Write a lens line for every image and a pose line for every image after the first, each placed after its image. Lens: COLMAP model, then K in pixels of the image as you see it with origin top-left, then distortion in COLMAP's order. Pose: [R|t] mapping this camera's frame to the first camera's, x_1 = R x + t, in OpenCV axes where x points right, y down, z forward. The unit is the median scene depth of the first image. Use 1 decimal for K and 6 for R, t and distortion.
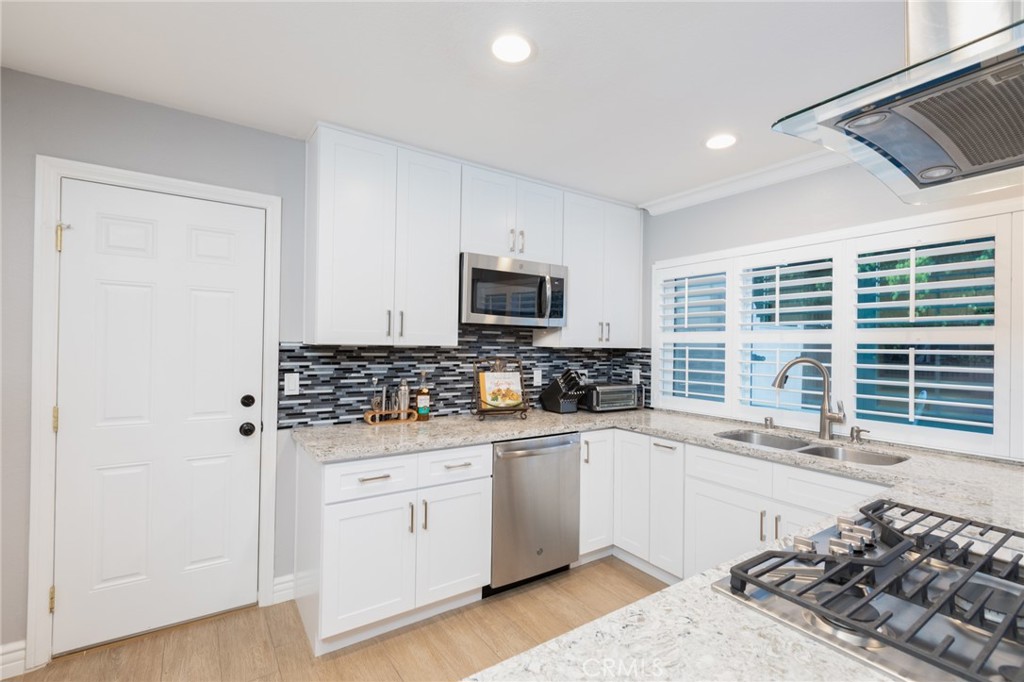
lens RADIAL K [[463.8, 0, 509.7], [0, 463.8, 343.0], [0, 0, 1]] dist [0.002067, -0.000056]
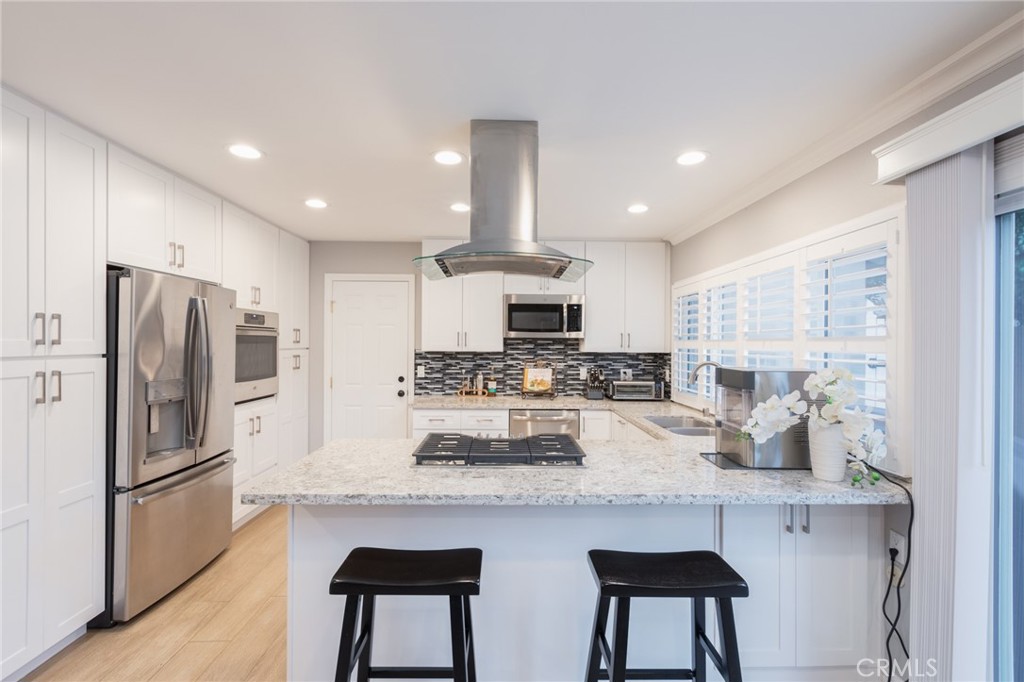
lens RADIAL K [[463.8, 0, 509.7], [0, 463.8, 343.0], [0, 0, 1]] dist [0.002067, -0.000056]
pose [[0.836118, -0.007723, -0.548495, 0.782604], [0.007759, 0.999967, -0.002252, -0.019278], [0.548495, -0.002373, 0.836151, -0.346401]]
